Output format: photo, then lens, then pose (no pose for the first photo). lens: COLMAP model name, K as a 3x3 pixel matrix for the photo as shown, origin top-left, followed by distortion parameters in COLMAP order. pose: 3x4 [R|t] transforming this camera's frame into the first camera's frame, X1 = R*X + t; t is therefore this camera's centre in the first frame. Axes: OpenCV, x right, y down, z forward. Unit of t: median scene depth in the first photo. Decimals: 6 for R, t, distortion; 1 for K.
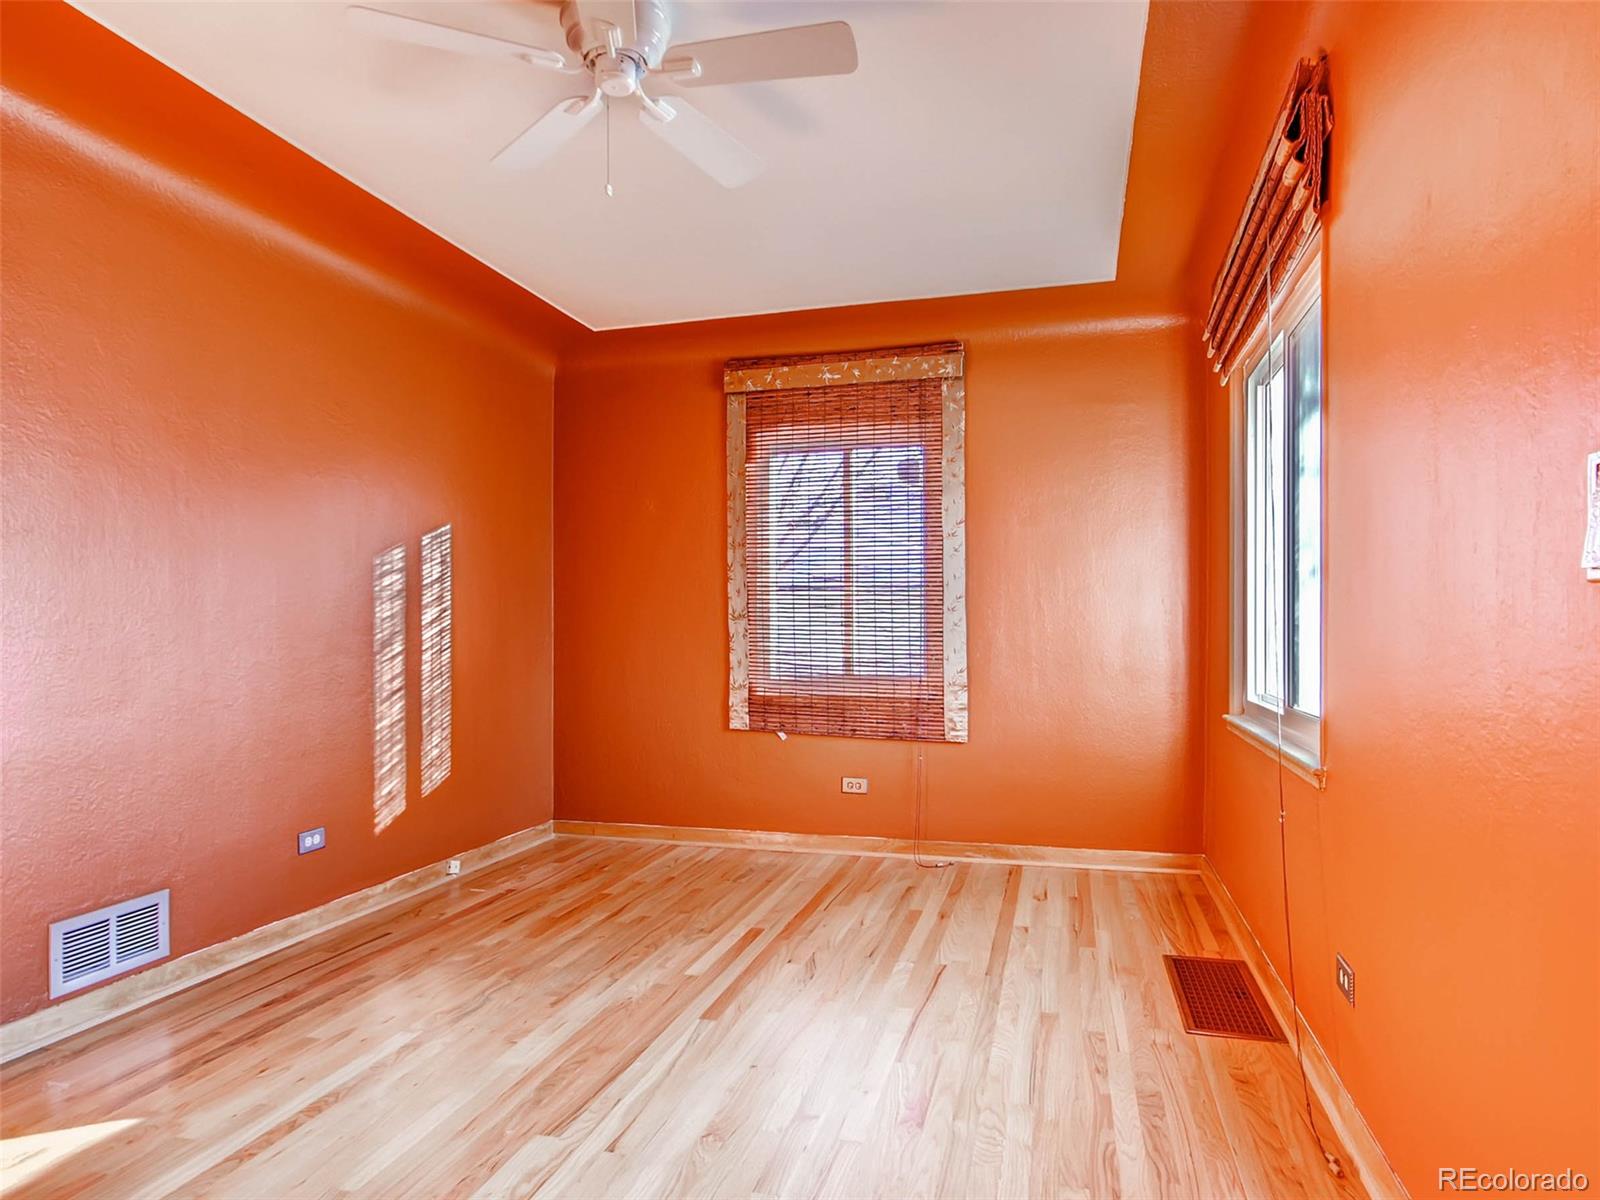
lens RADIAL K [[993.9, 0, 803.4], [0, 993.9, 639.3], [0, 0, 1]] dist [-0.003863, 0.002033]
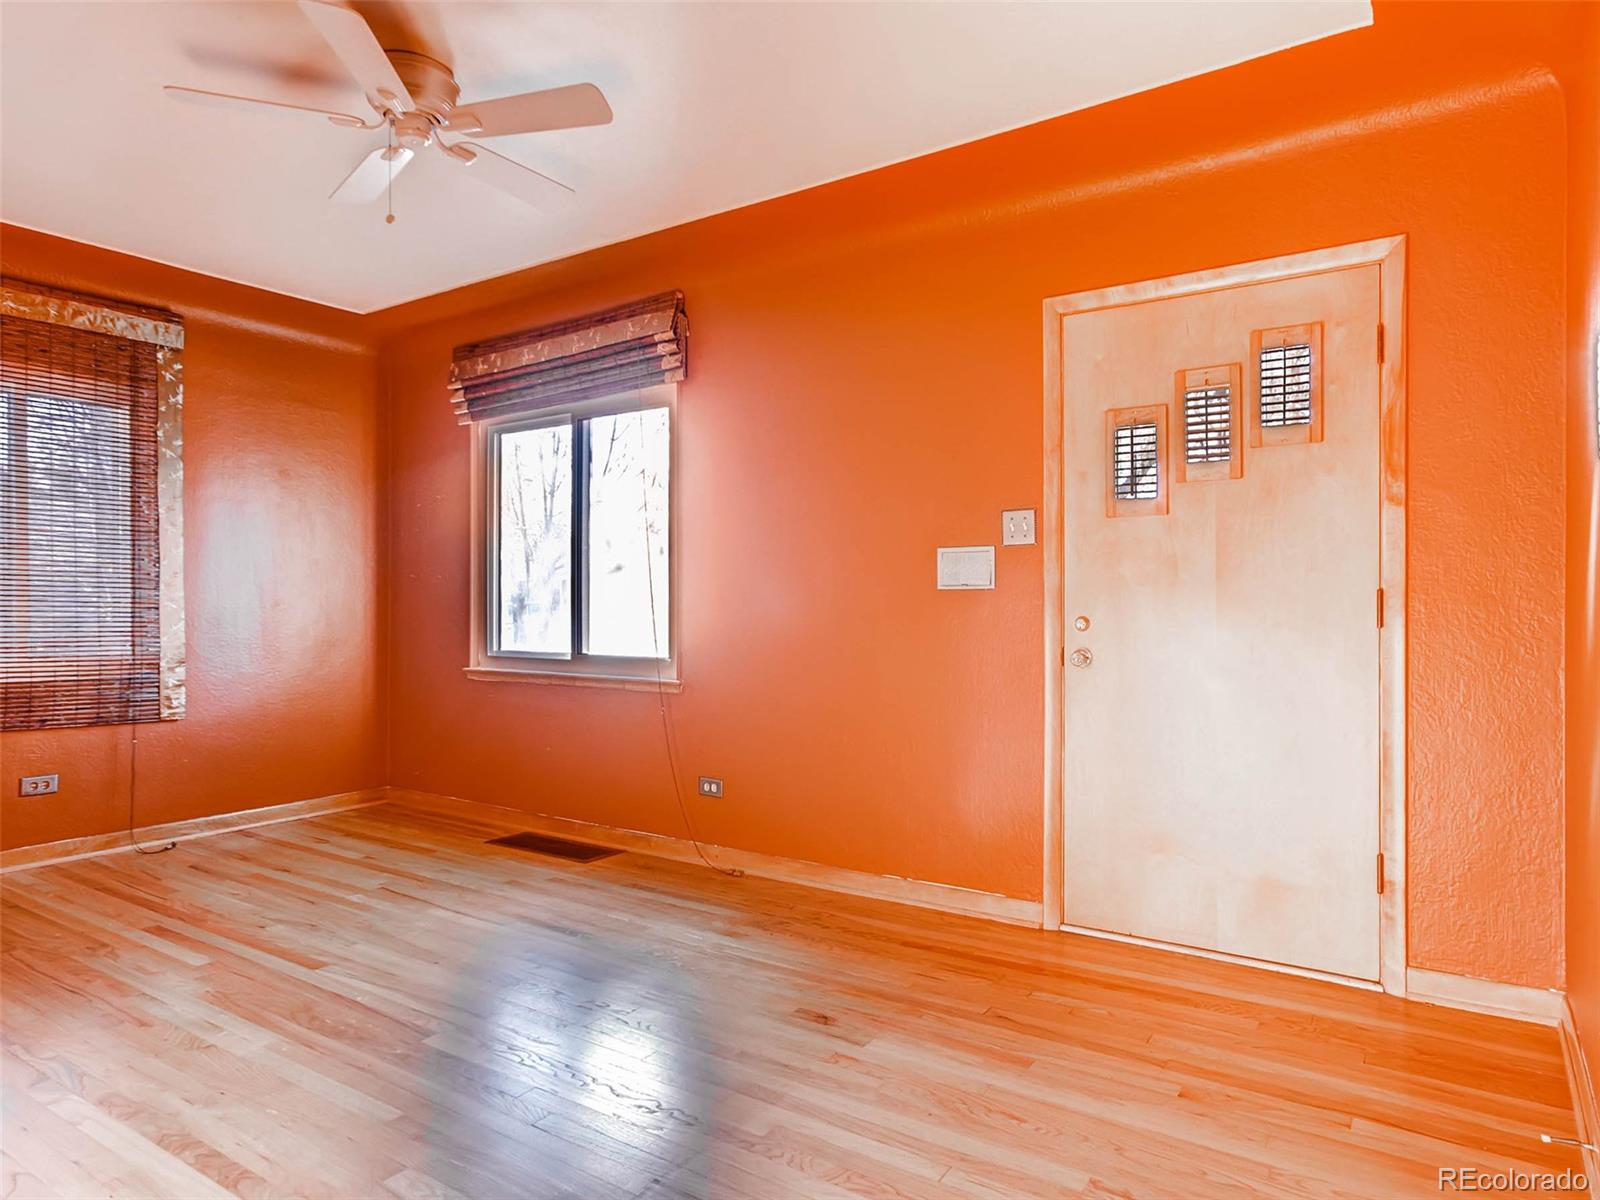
lens RADIAL K [[992.0, 0, 806.1], [0, 992.0, 608.8], [0, 0, 1]] dist [-0.001940, 0.001339]
pose [[0.332596, -0.006370, 0.943048, -0.703101], [0.009423, 0.999950, 0.003431, -0.004351], [-0.943022, 0.007745, 0.332639, 0.107161]]
